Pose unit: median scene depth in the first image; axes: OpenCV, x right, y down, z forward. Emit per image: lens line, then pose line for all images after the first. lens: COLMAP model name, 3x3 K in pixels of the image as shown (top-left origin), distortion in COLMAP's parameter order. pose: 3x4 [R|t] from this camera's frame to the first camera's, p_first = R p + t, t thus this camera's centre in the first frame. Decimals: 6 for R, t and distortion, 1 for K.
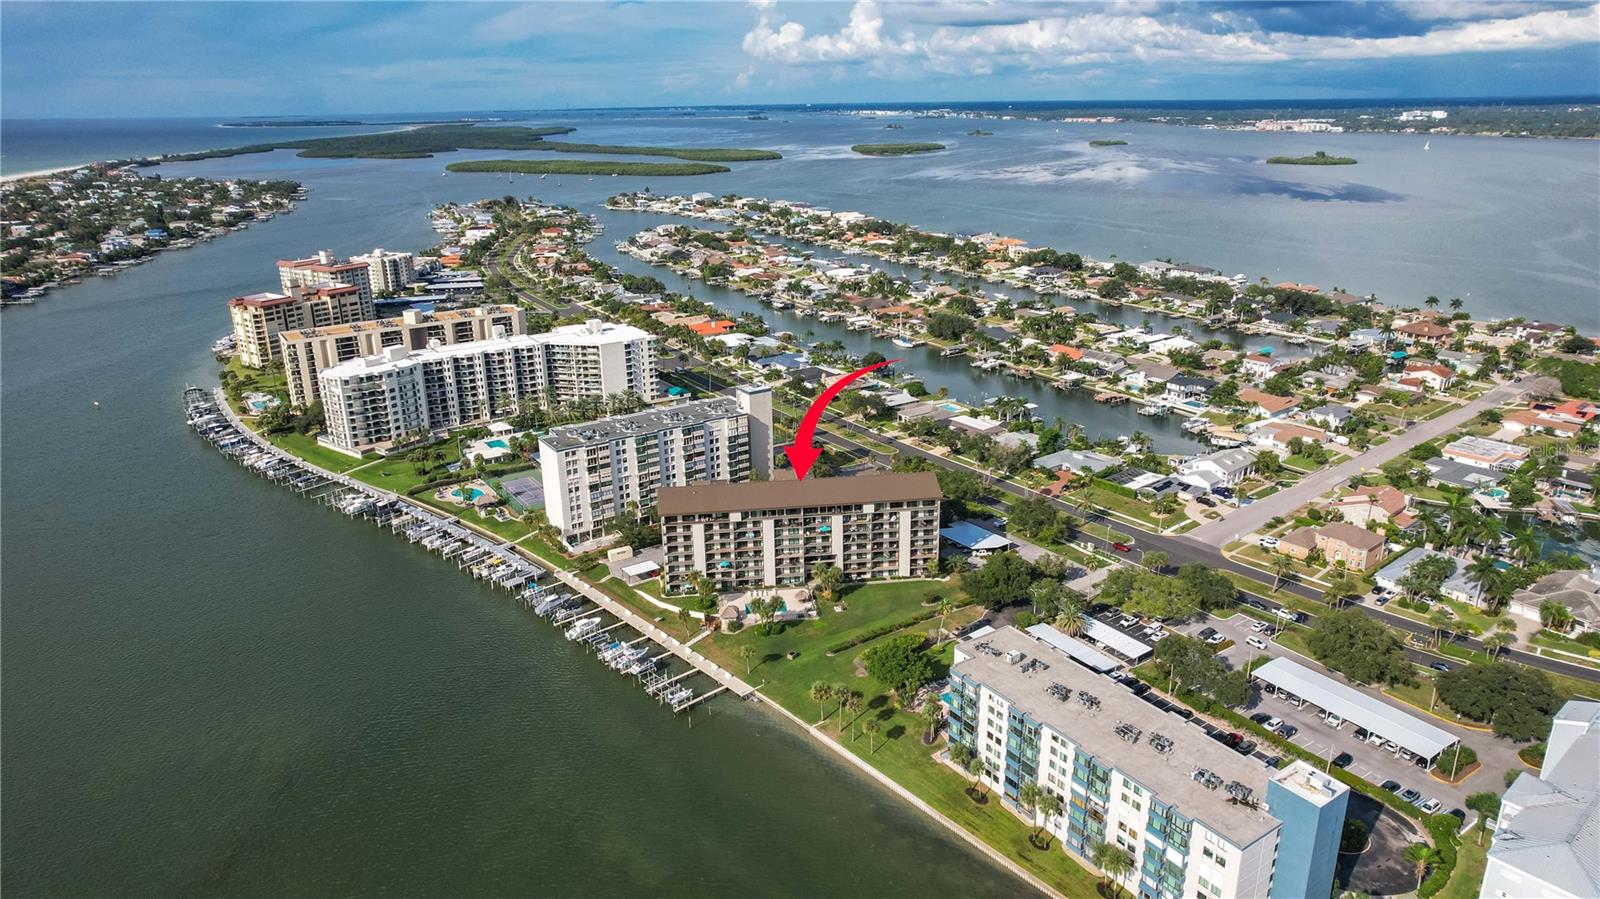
lens RADIAL K [[1018.9, 0, 813.3], [0, 1018.9, 453.8], [0, 0, 1]] dist [-0.061050, 0.059817]
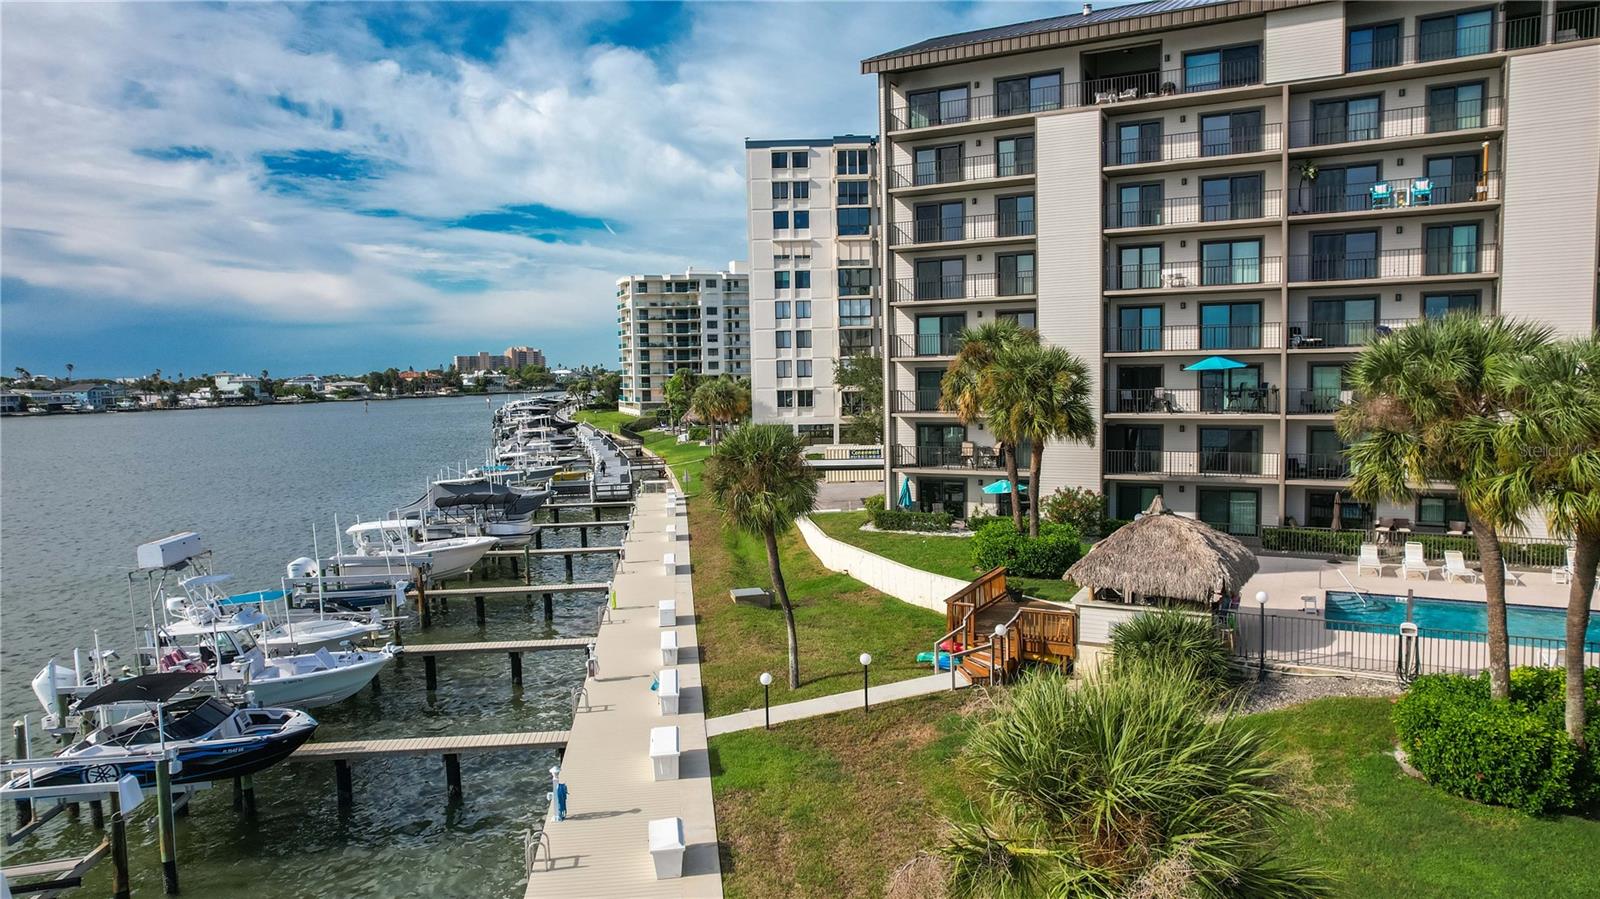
lens RADIAL K [[1018.9, 0, 813.3], [0, 1018.9, 453.8], [0, 0, 1]] dist [-0.061050, 0.059817]
pose [[0.820618, 0.039758, -0.570093, -0.045669], [-0.174720, 0.967265, -0.184044, 0.159197], [0.544114, 0.250637, 0.800701, 0.813707]]
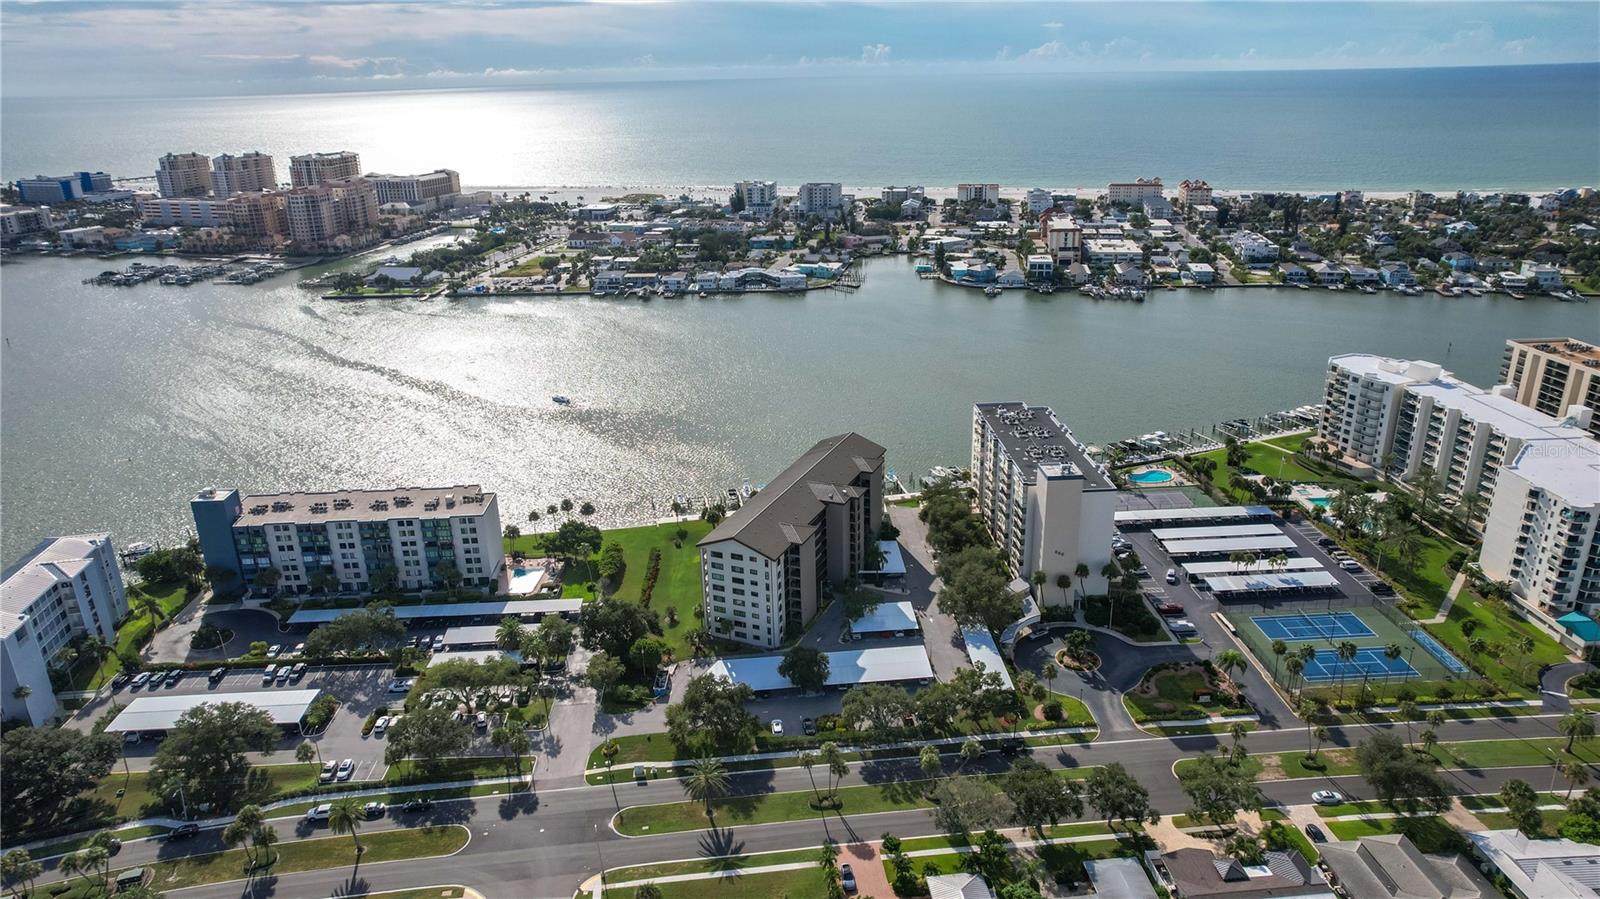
lens RADIAL K [[1018.9, 0, 813.3], [0, 1018.9, 453.8], [0, 0, 1]] dist [-0.061050, 0.059817]
pose [[-0.518325, 0.322594, -0.792005, 0.723479], [-0.253789, 0.826376, 0.502686, -0.471733], [0.816658, 0.461557, -0.346461, 1.314126]]
